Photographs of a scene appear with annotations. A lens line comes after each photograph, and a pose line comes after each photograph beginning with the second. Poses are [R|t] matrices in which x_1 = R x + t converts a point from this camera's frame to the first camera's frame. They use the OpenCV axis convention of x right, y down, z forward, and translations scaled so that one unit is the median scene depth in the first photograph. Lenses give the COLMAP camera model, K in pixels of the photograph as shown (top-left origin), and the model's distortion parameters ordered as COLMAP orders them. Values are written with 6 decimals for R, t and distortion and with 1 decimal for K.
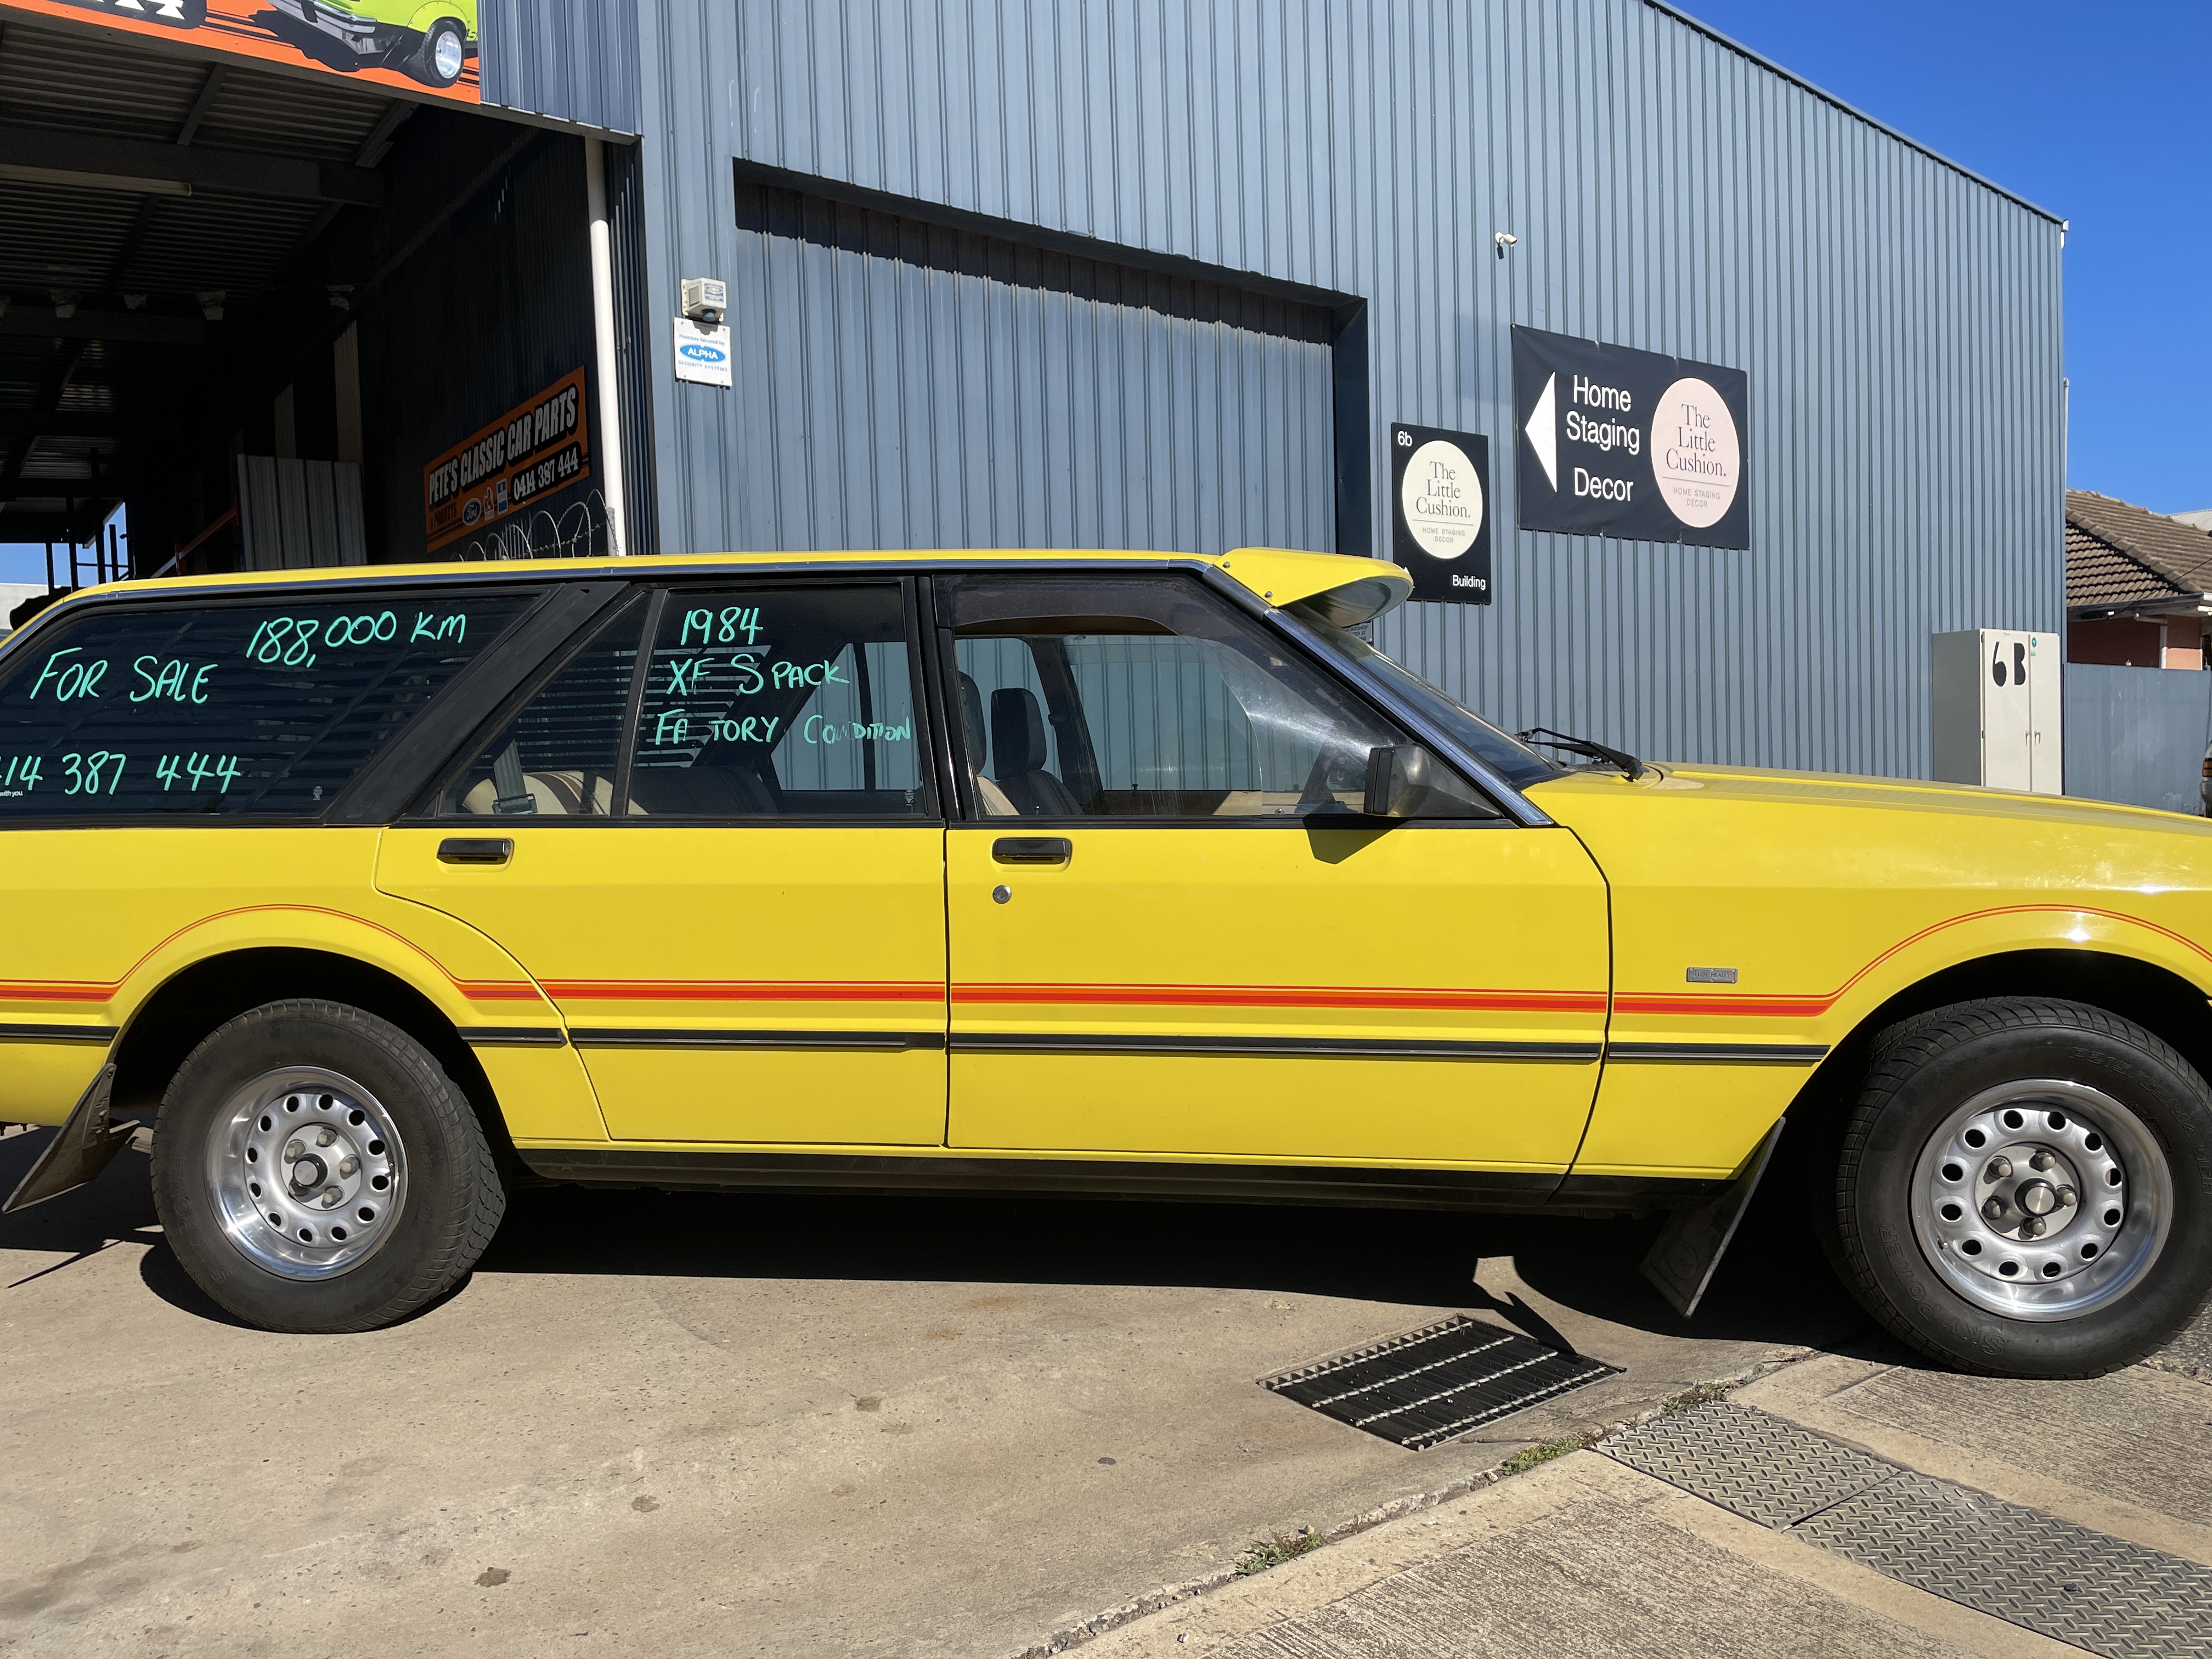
lens RADIAL K [[1690.3, 0, 1106.0], [0, 1690.3, 829.5], [0, 0, 1]] dist [0.094364, -0.127129]
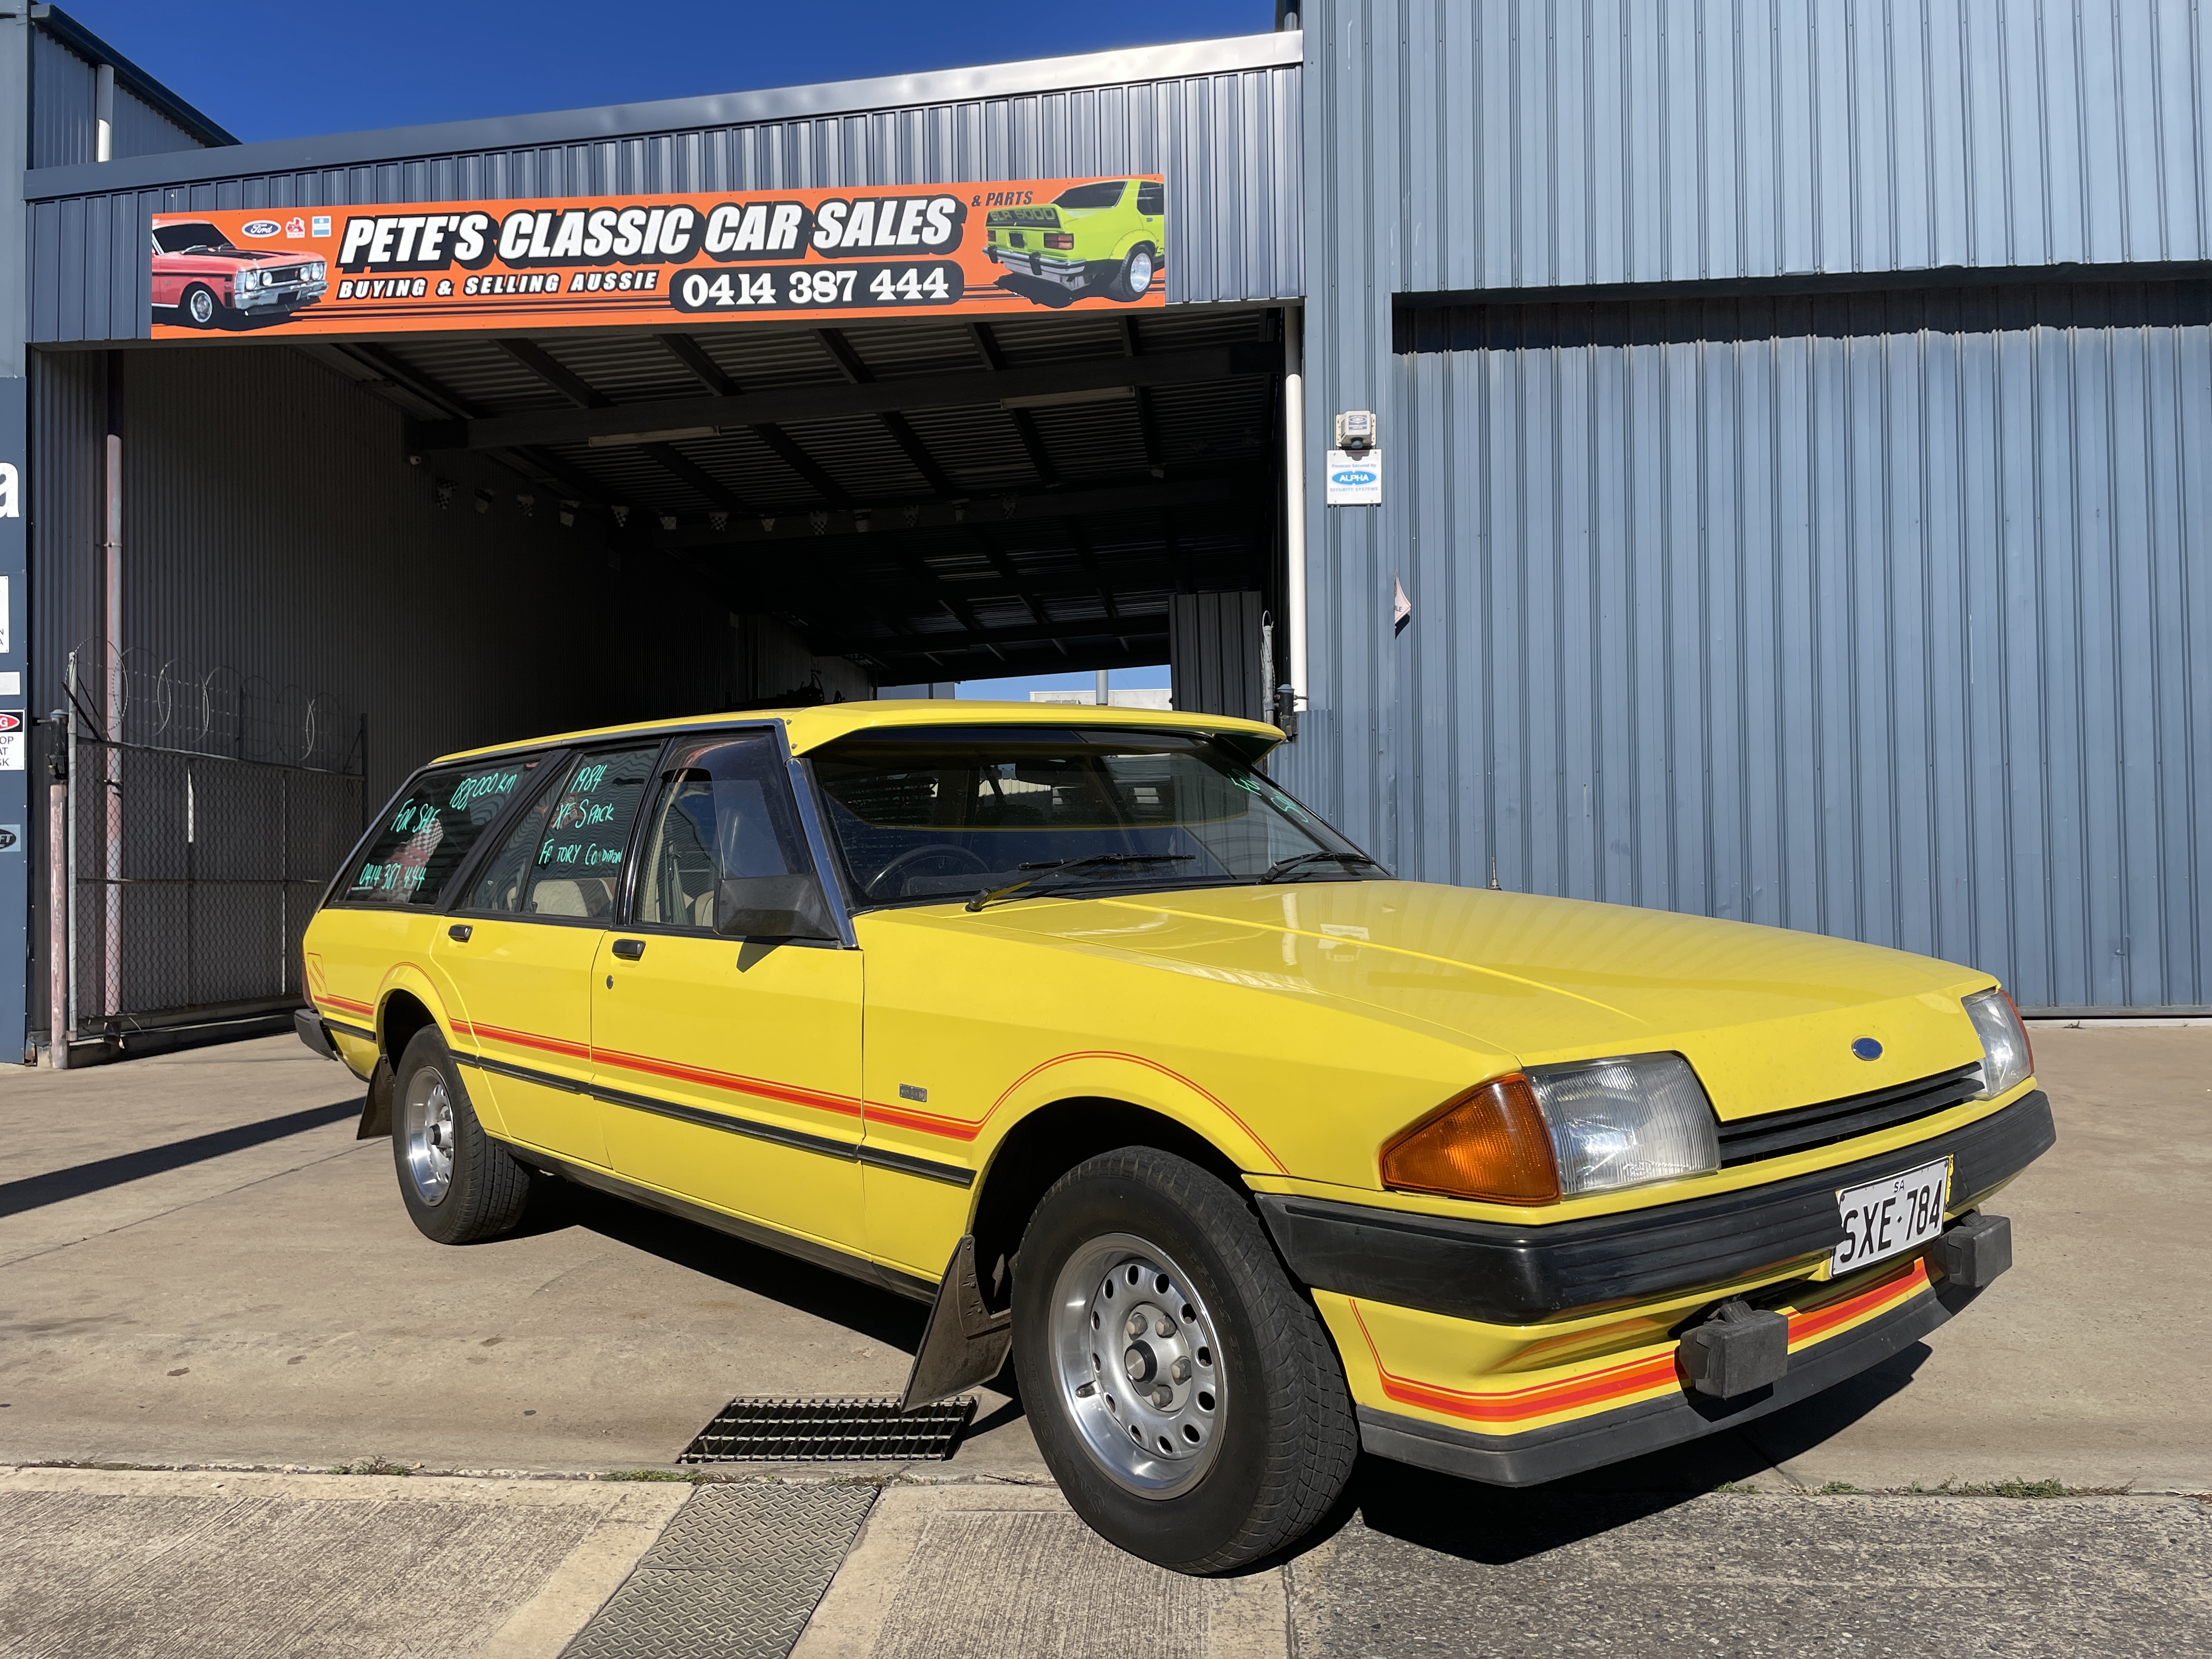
lens RADIAL K [[1690.3, 0, 1106.0], [0, 1690.3, 829.5], [0, 0, 1]] dist [0.094364, -0.127129]
pose [[0.744845, -0.001805, -0.667236, 0.404523], [-0.023645, 0.999297, -0.029099, -0.018485], [0.666819, 0.037451, 0.744278, 0.094935]]
